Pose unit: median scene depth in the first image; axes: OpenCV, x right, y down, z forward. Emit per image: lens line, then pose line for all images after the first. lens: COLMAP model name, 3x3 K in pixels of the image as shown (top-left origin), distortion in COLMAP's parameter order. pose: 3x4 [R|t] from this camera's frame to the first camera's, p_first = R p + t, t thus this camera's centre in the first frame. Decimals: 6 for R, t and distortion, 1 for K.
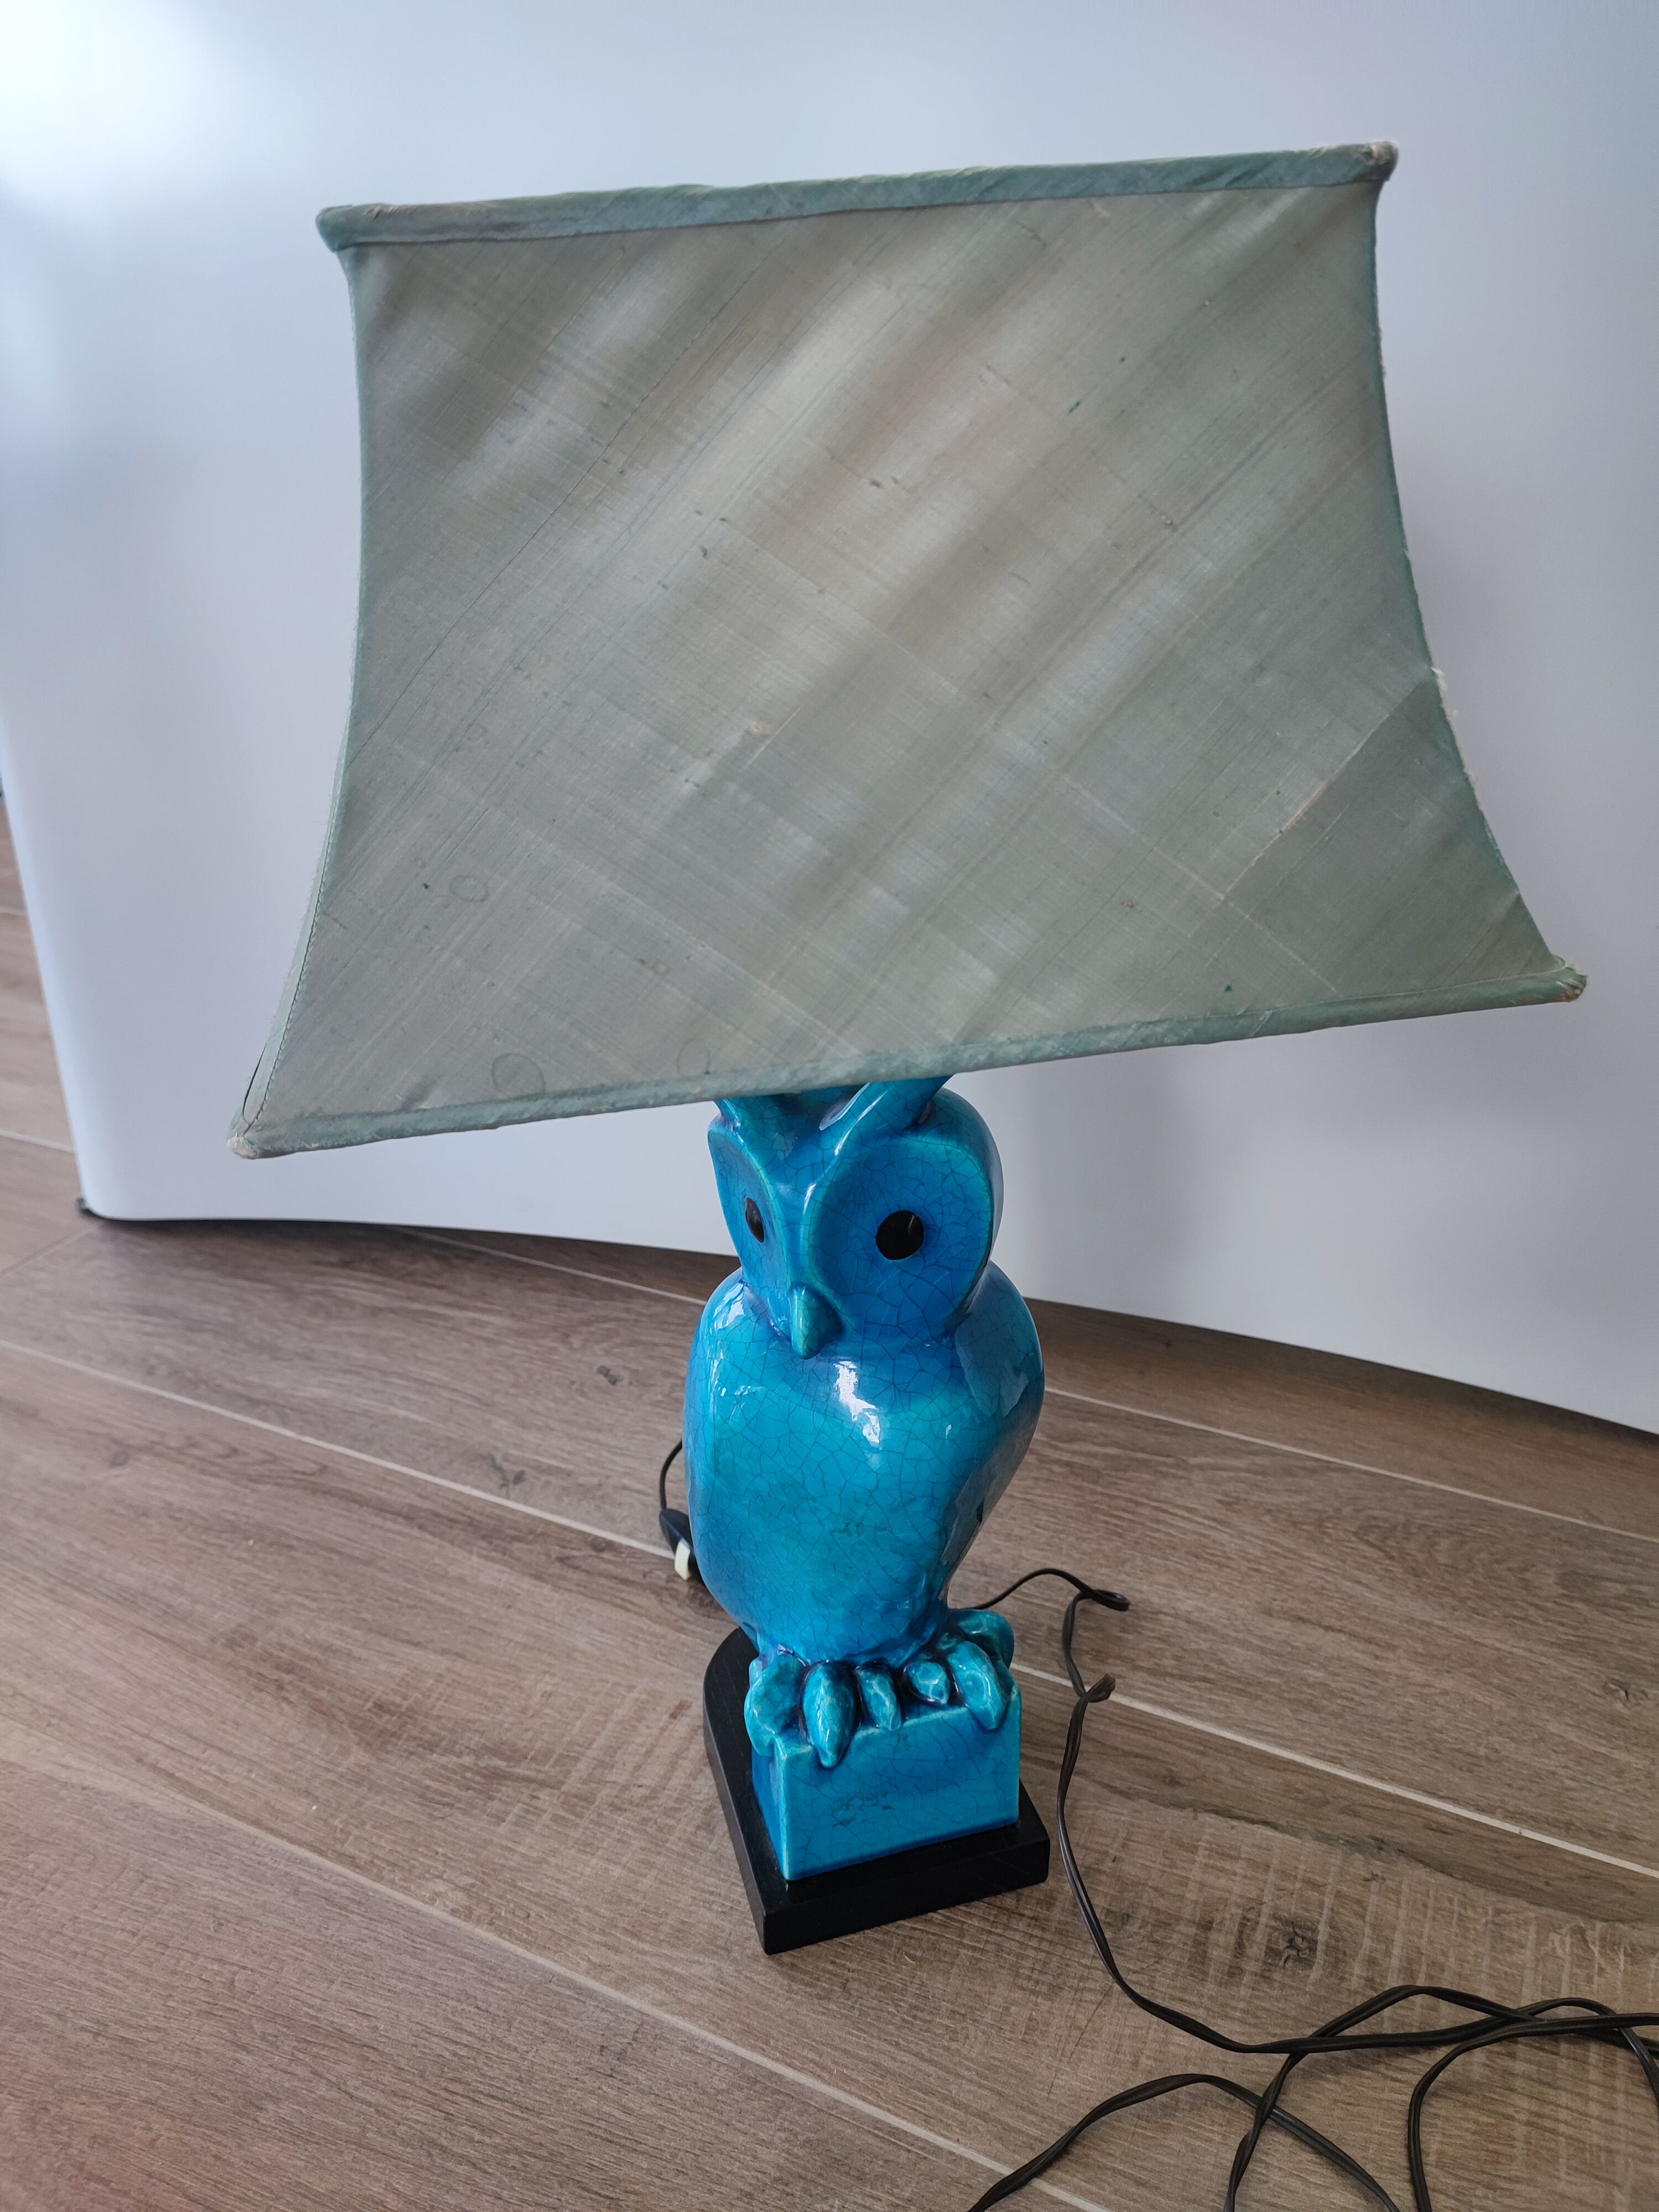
lens RADIAL K [[1583.6, 0, 797.8], [0, 1583.6, 1106.1], [0, 0, 1]] dist [0.029216, -0.052628]
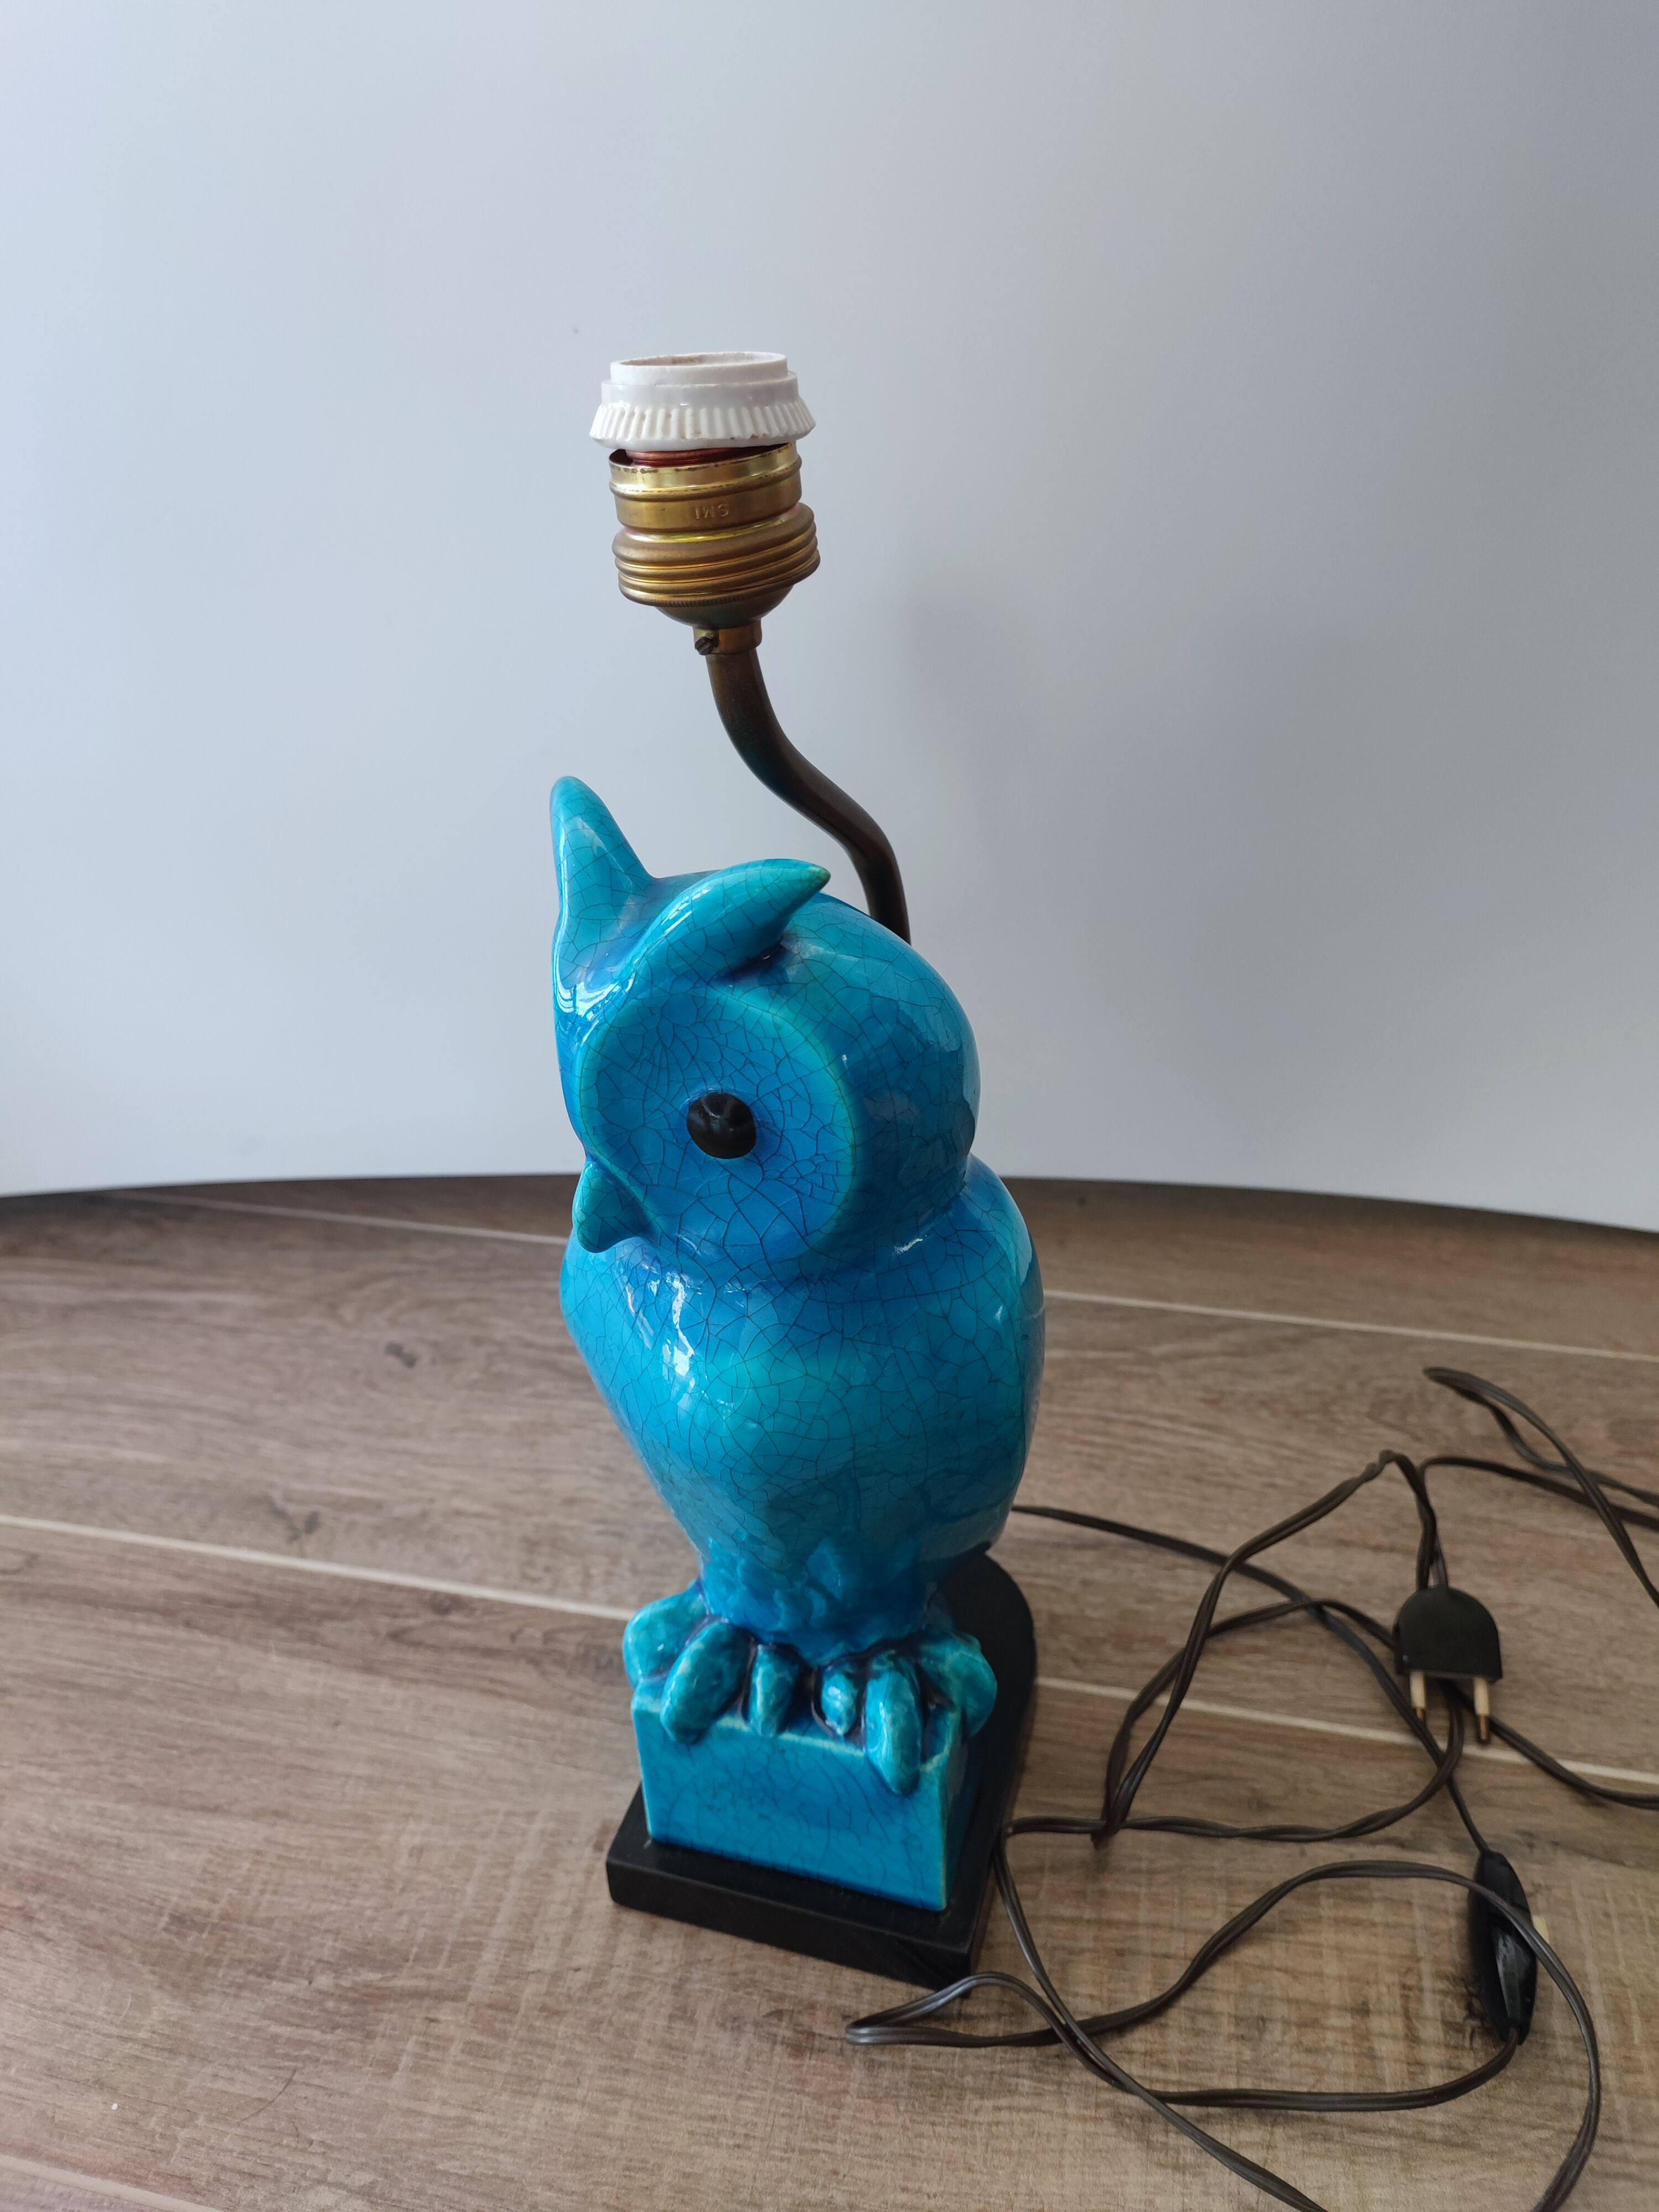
lens RADIAL K [[1606.9, 0, 798.8], [0, 1606.9, 1102.8], [0, 0, 1]] dist [0.035642, -0.071599]
pose [[0.974526, -0.141947, 0.173636, -0.070223], [0.119101, 0.983576, 0.135622, -0.045686], [-0.190035, -0.111487, 0.975427, 0.299813]]
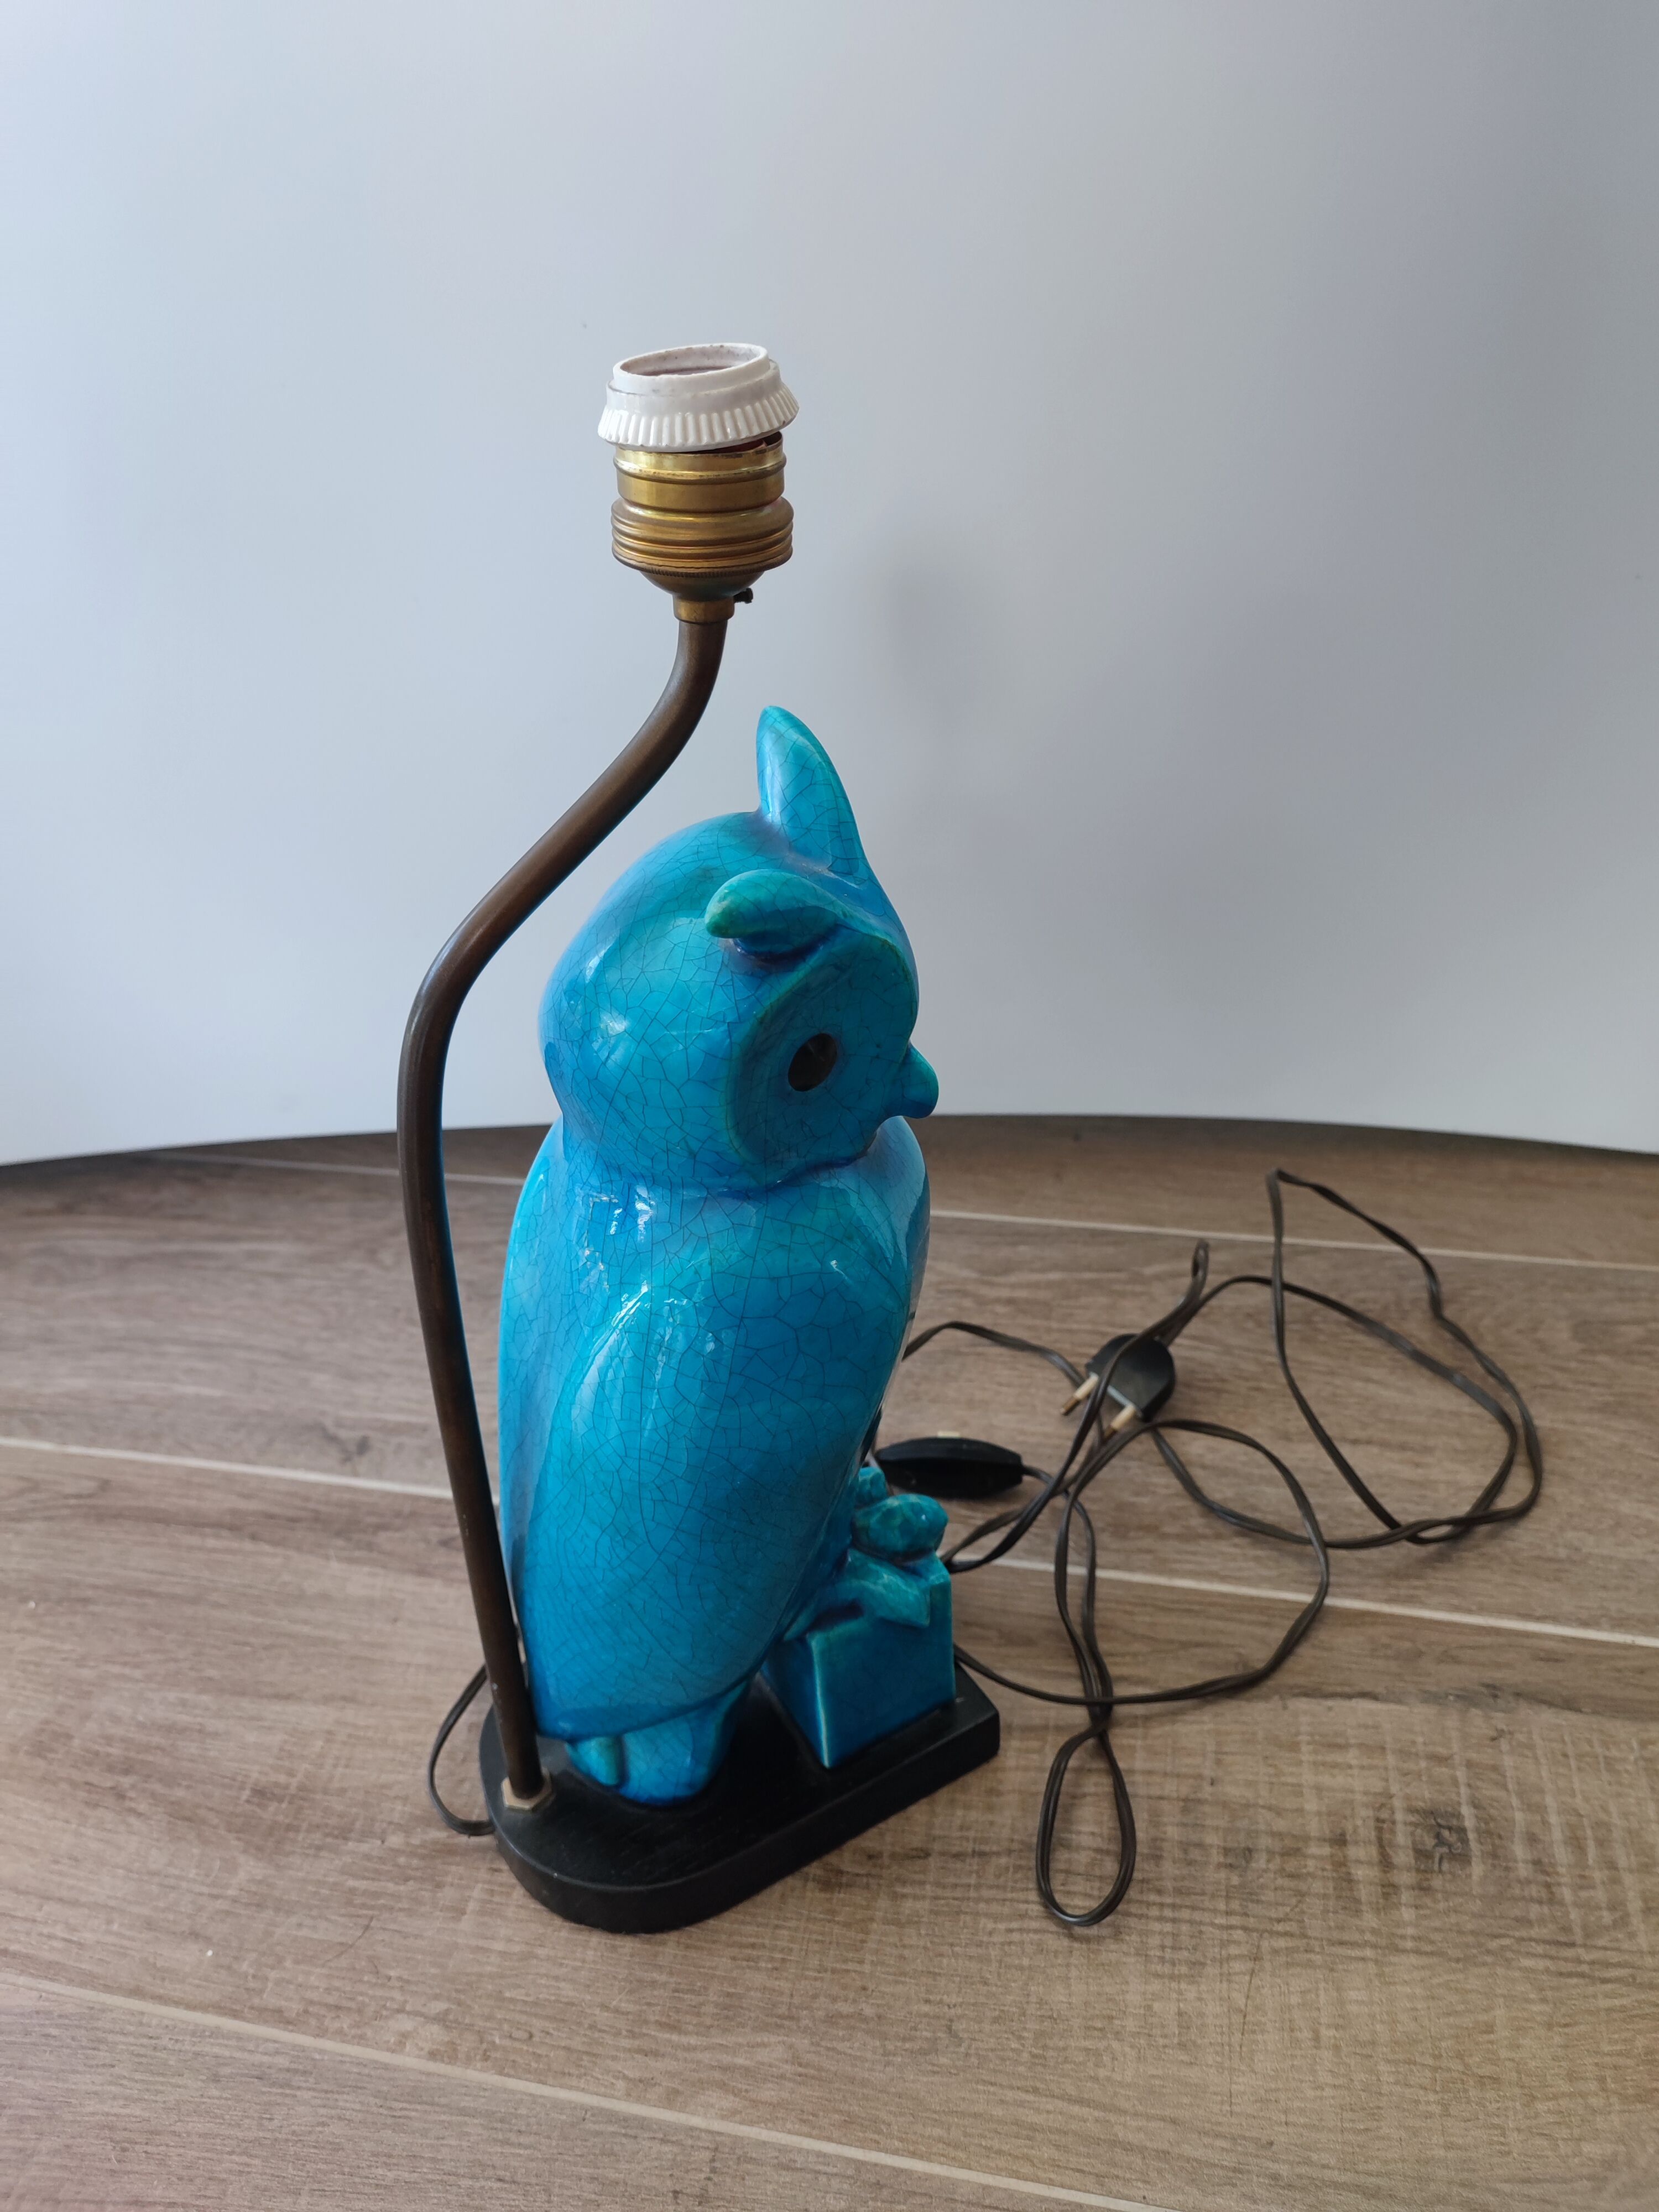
lens RADIAL K [[1610.0, 0, 796.8], [0, 1610.0, 1104.9], [0, 0, 1]] dist [0.029110, -0.050741]
pose [[0.971525, -0.168276, 0.166800, -0.087465], [0.144040, 0.978423, 0.148122, -0.030198], [-0.188126, -0.119878, 0.974801, 0.231588]]
